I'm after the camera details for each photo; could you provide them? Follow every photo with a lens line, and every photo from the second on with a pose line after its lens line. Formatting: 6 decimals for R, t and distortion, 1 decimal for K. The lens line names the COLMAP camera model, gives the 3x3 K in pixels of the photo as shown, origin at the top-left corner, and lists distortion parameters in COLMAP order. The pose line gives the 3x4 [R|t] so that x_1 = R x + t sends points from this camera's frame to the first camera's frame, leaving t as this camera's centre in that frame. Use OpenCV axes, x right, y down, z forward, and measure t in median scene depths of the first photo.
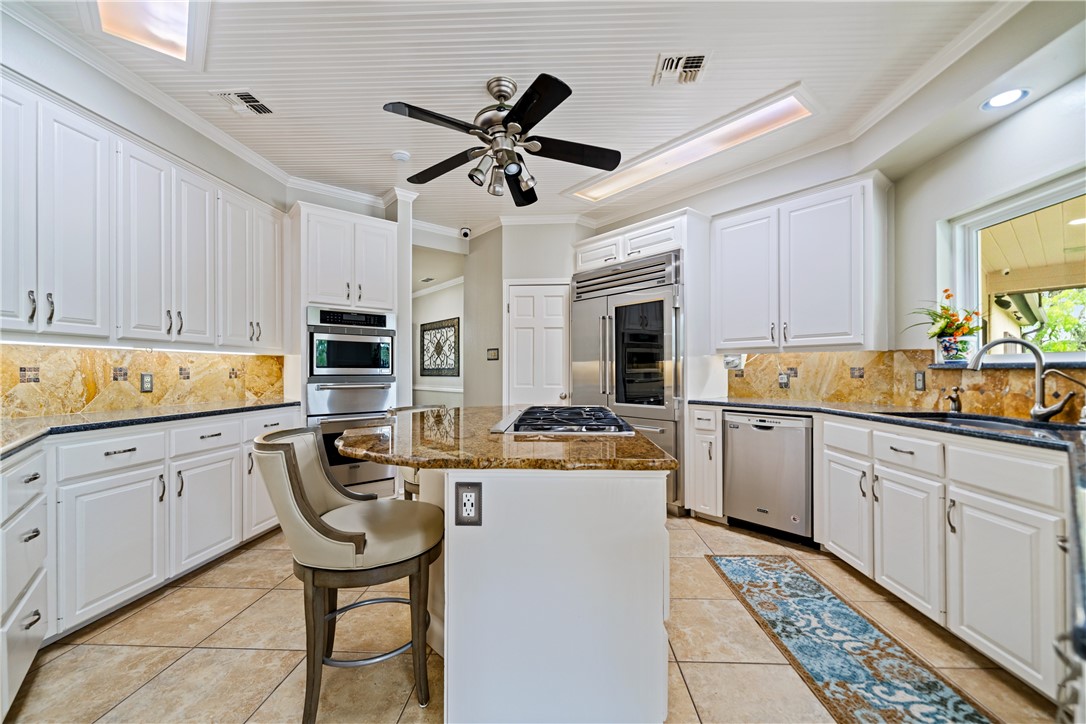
lens RADIAL K [[434.6, 0, 542.9], [0, 434.6, 368.7], [0, 0, 1]] dist [-0.002756, 0.000184]
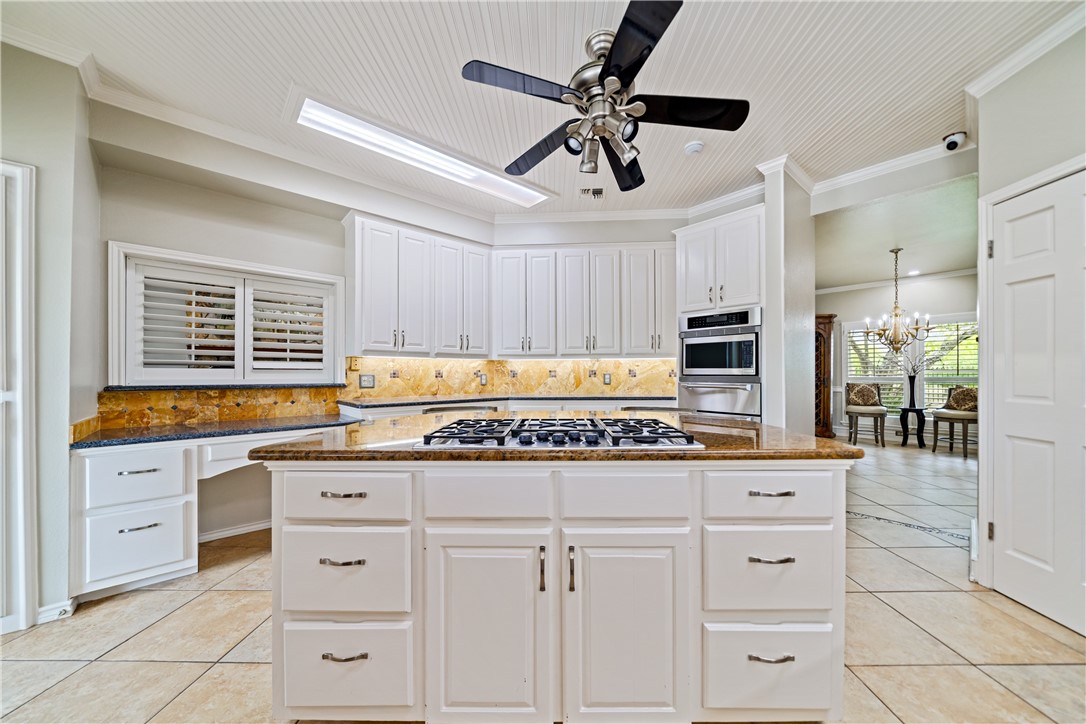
lens RADIAL K [[383.9, 0, 544.4], [0, 383.9, 369.9], [0, 0, 1]] dist [-0.003261, 0.000026]
pose [[0.031547, -0.007206, -0.999476, 0.681436], [0.009298, 0.999933, -0.006916, 0.007410], [0.999459, -0.009075, 0.031612, 0.837758]]
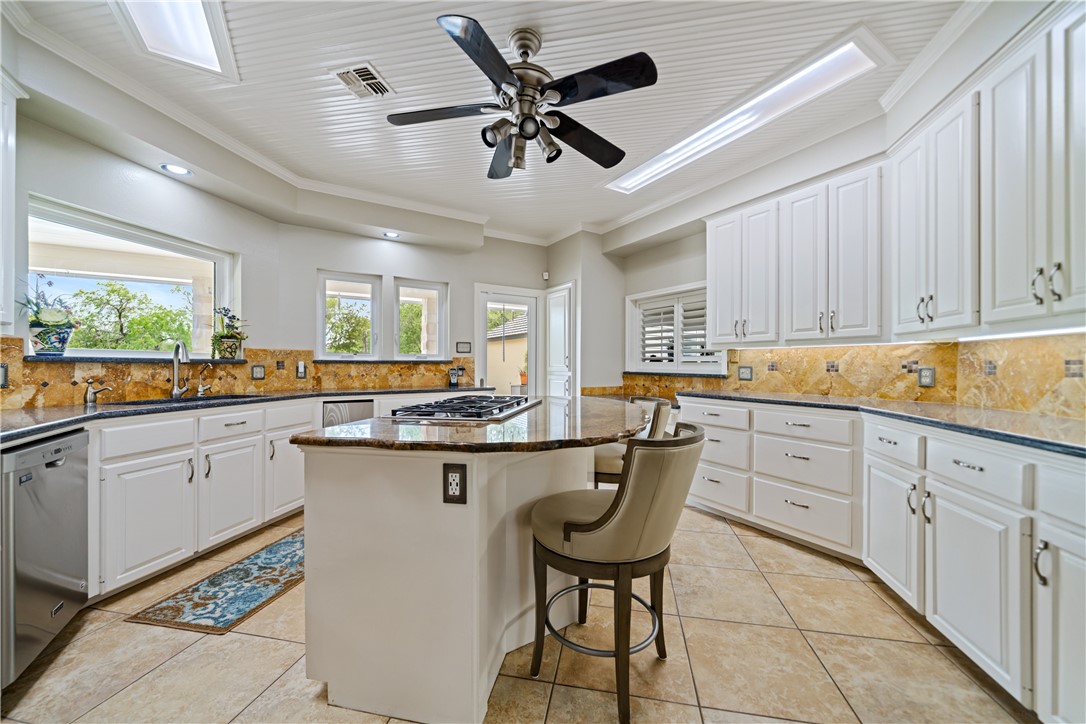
lens RADIAL K [[398.5, 0, 546.6], [0, 398.5, 366.0], [0, 0, 1]] dist [-0.002001, -0.000243]
pose [[-0.990063, -0.000699, 0.140622, -0.251163], [-0.001213, 0.999993, -0.003573, 0.012318], [-0.140618, -0.003708, -0.990057, 1.787801]]
